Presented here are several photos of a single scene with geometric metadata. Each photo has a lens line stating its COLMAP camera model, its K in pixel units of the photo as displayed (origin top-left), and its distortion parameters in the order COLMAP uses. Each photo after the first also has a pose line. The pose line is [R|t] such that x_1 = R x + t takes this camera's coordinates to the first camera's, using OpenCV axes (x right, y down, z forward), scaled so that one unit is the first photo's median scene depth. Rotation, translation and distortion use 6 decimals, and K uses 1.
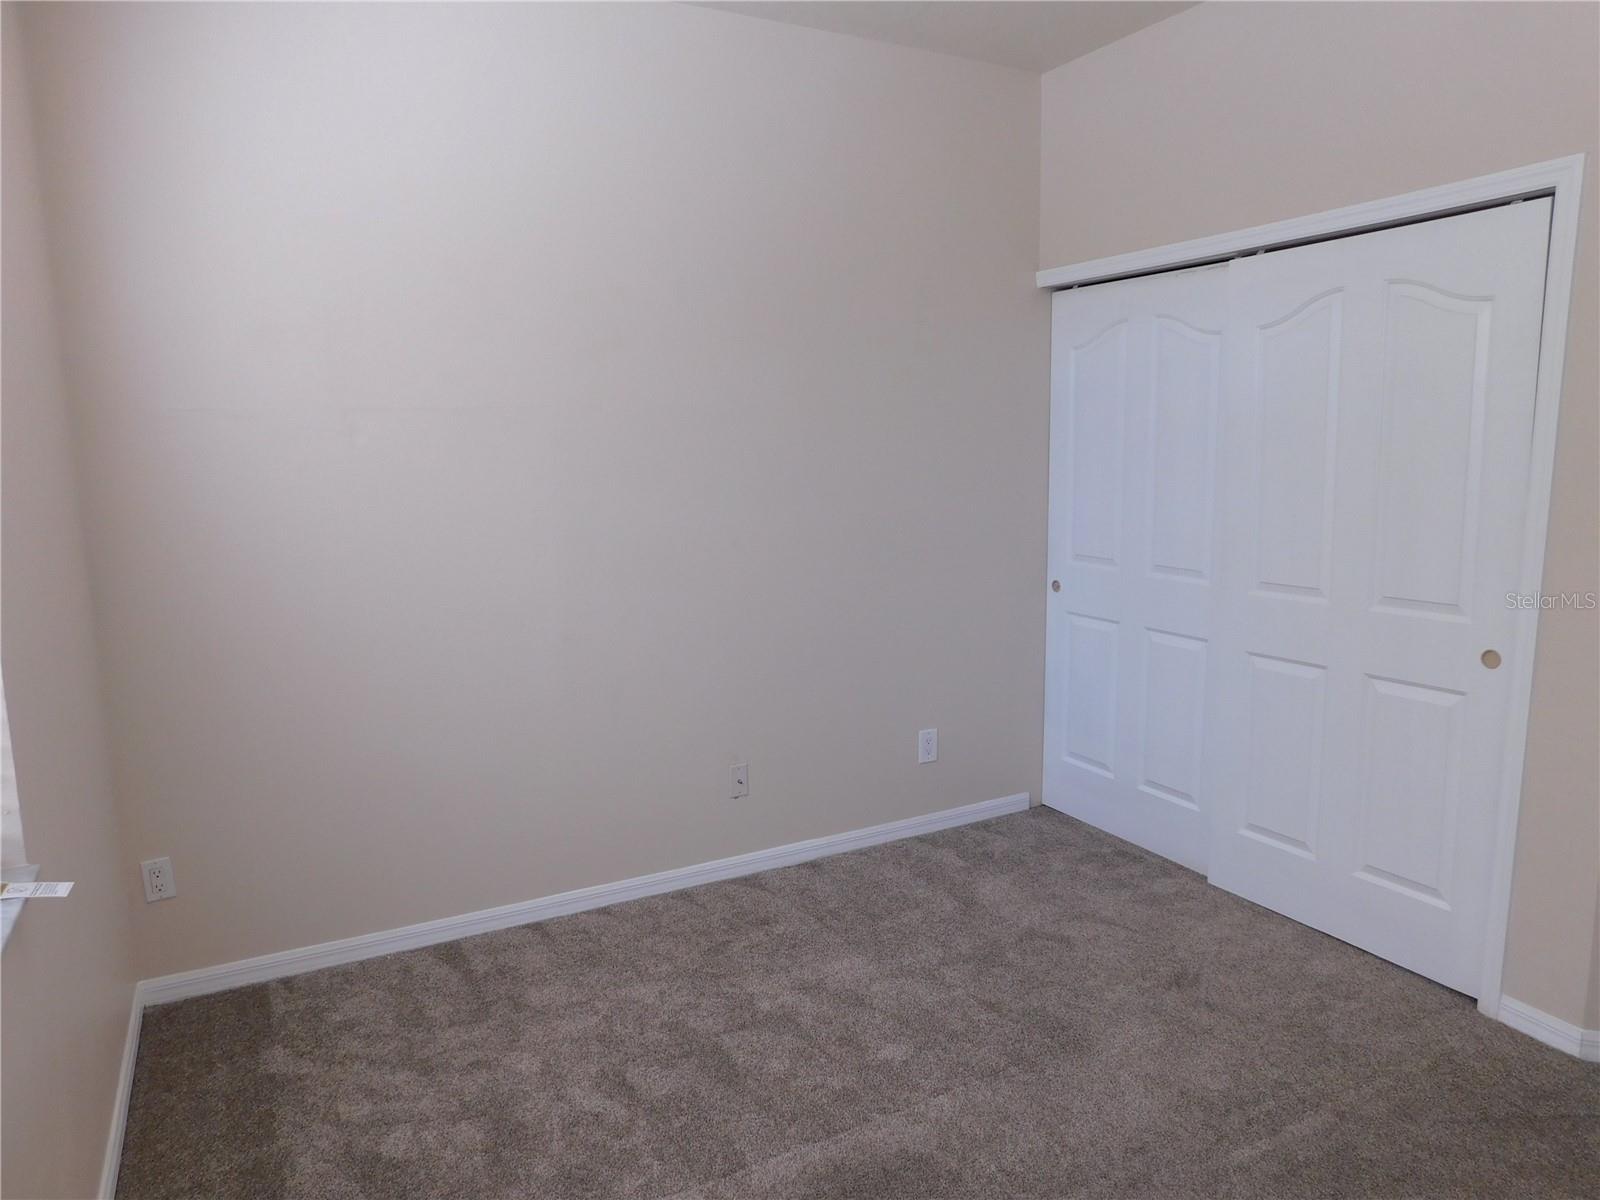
lens RADIAL K [[1057.4, 0, 786.5], [0, 1057.4, 603.8], [0, 0, 1]] dist [-0.002479, -0.003351]
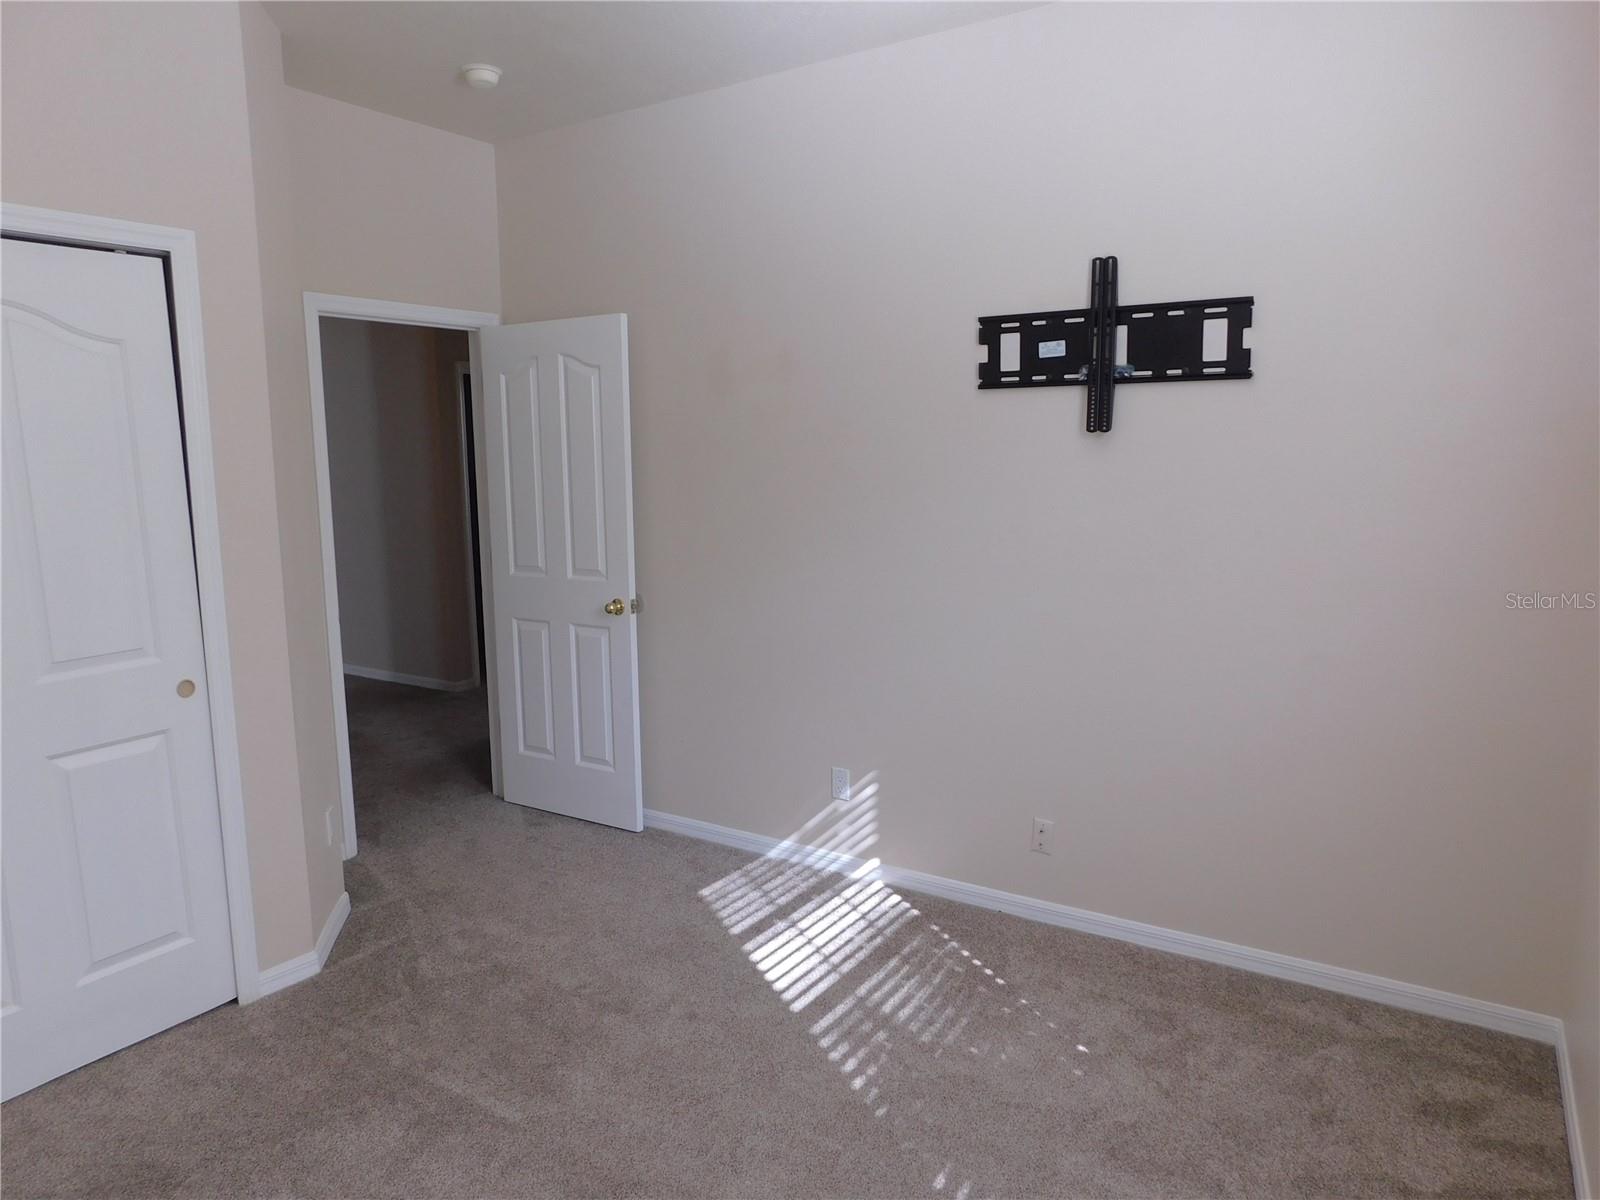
lens RADIAL K [[1057.4, 0, 786.5], [0, 1057.4, 603.8], [0, 0, 1]] dist [-0.002479, -0.003351]
pose [[-0.470284, -0.099049, 0.876939, -0.518011], [0.165147, 0.966251, 0.197701, -0.135265], [-0.866925, 0.237799, -0.438055, 0.898295]]
